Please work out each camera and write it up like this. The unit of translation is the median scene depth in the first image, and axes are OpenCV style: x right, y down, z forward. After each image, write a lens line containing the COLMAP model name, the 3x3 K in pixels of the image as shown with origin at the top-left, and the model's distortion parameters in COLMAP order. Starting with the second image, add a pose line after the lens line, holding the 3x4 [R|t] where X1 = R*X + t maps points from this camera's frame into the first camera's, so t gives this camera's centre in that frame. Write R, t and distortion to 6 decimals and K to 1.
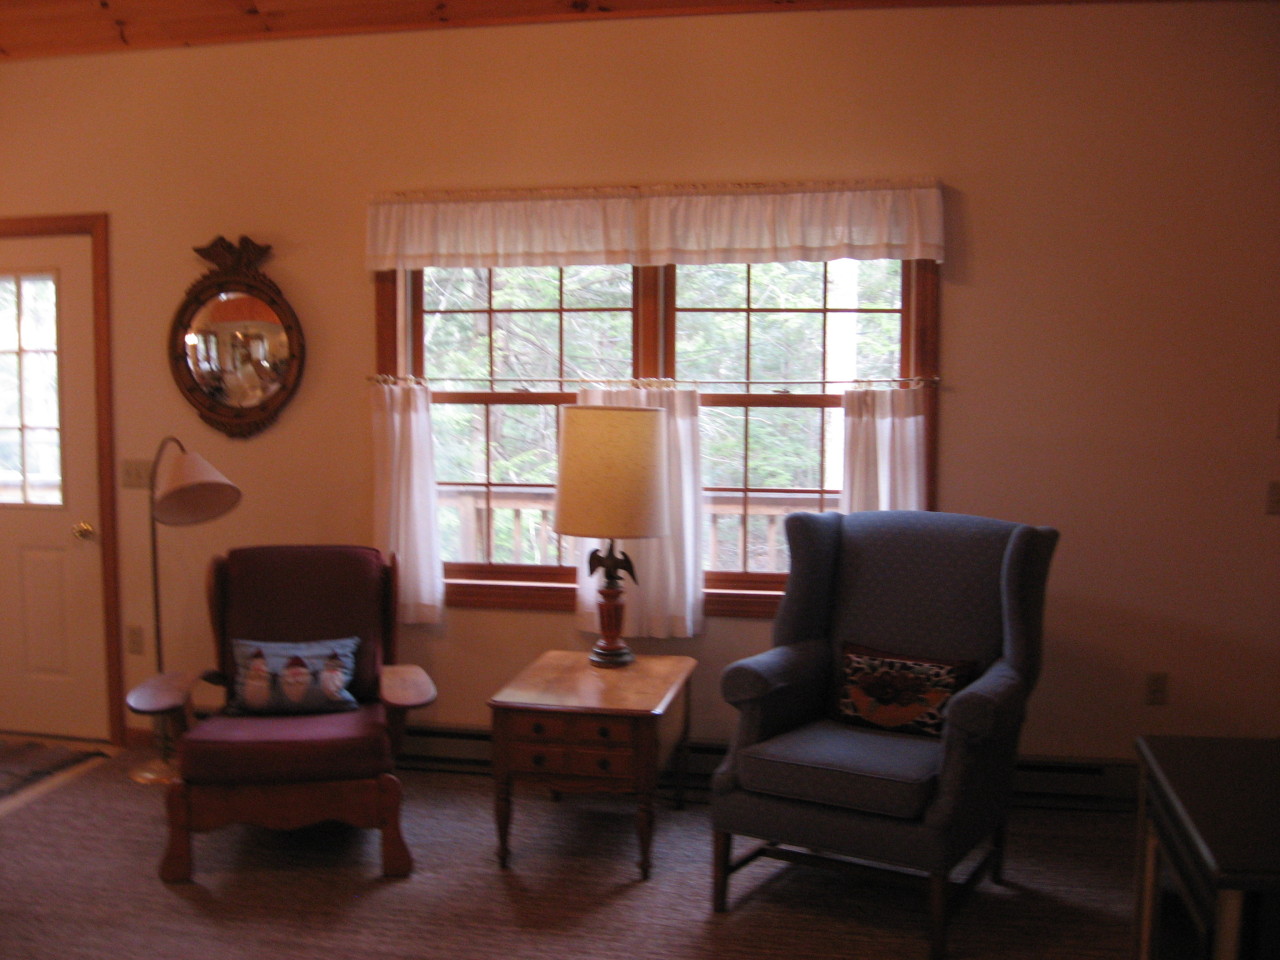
lens RADIAL K [[1350.1, 0, 640.0], [0, 1350.1, 480.0], [0, 0, 1]] dist [-0.132723, 0.030955]
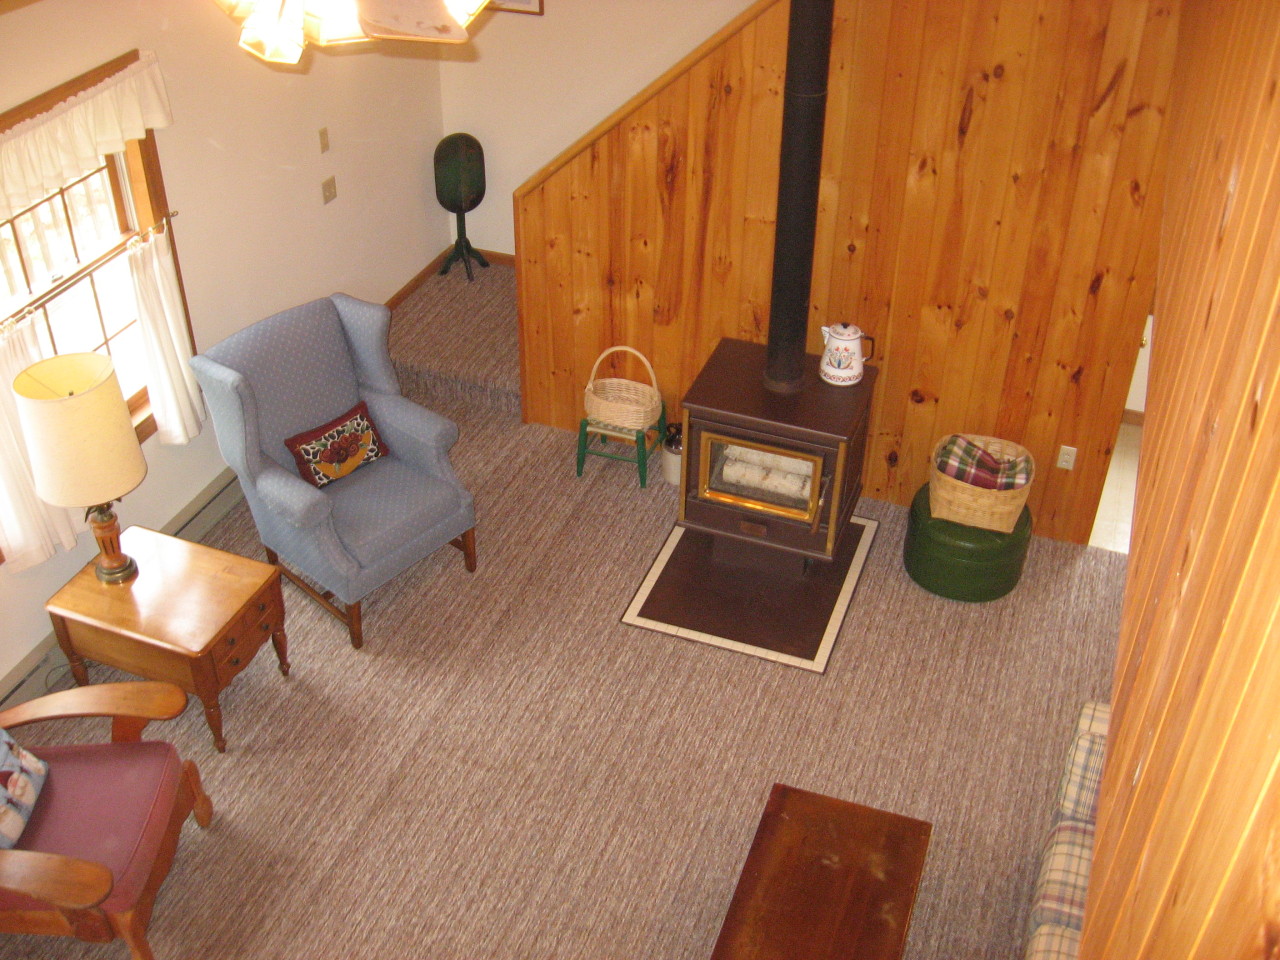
lens RADIAL K [[1350.1, 0, 640.0], [0, 1350.1, 480.0], [0, 0, 1]] dist [-0.132723, 0.030955]
pose [[0.152238, -0.577191, 0.802293, -0.907163], [0.074771, 0.816154, 0.572976, -0.598773], [-0.985511, -0.027241, 0.167407, 0.447271]]
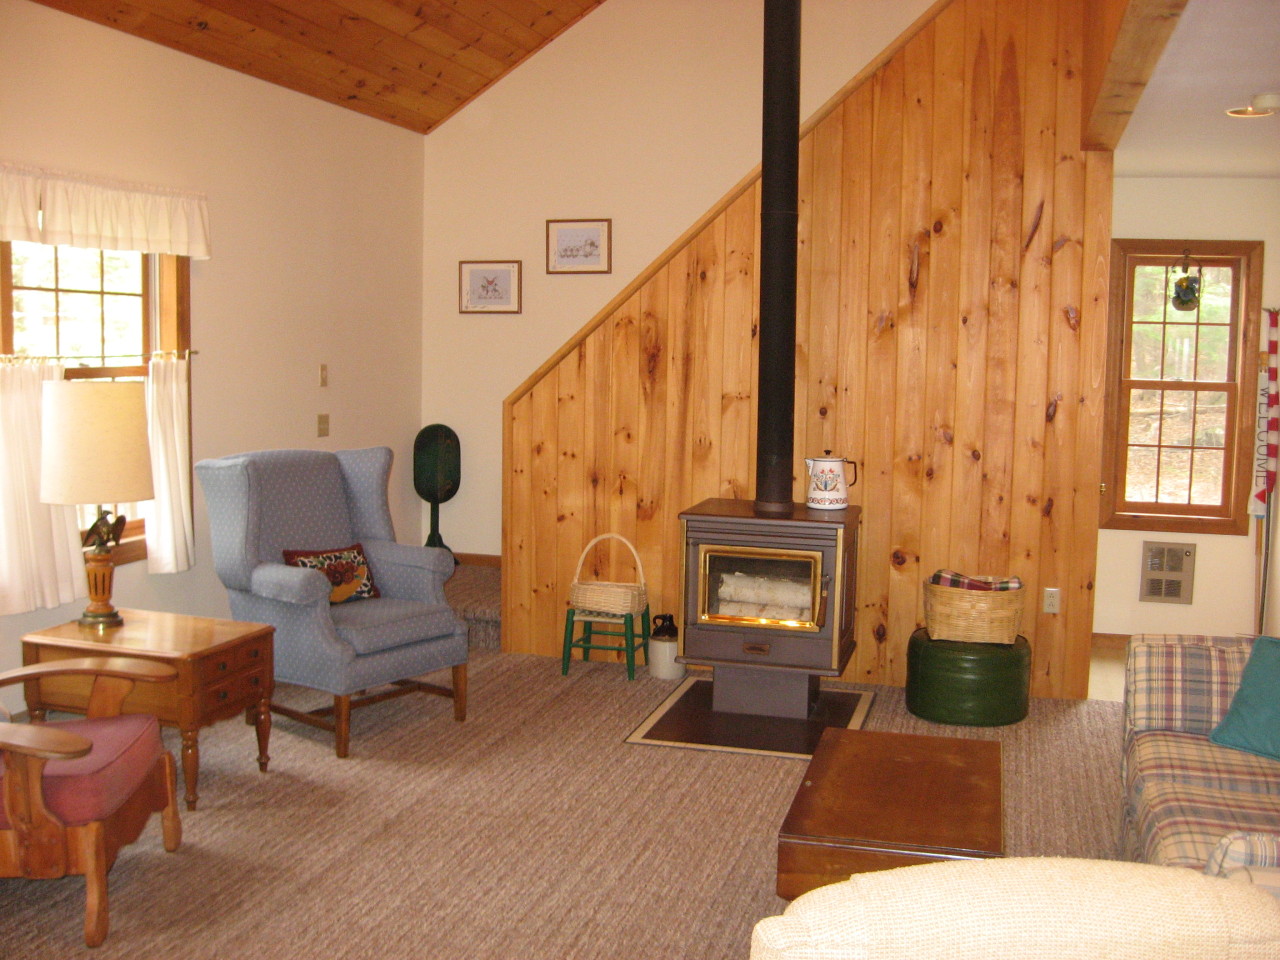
lens RADIAL K [[1350.1, 0, 640.0], [0, 1350.1, 480.0], [0, 0, 1]] dist [-0.132723, 0.030955]
pose [[0.072581, -0.097417, 0.992593, -1.149459], [0.071971, 0.993135, 0.092208, -0.046810], [-0.994762, 0.064745, 0.079094, 0.563225]]
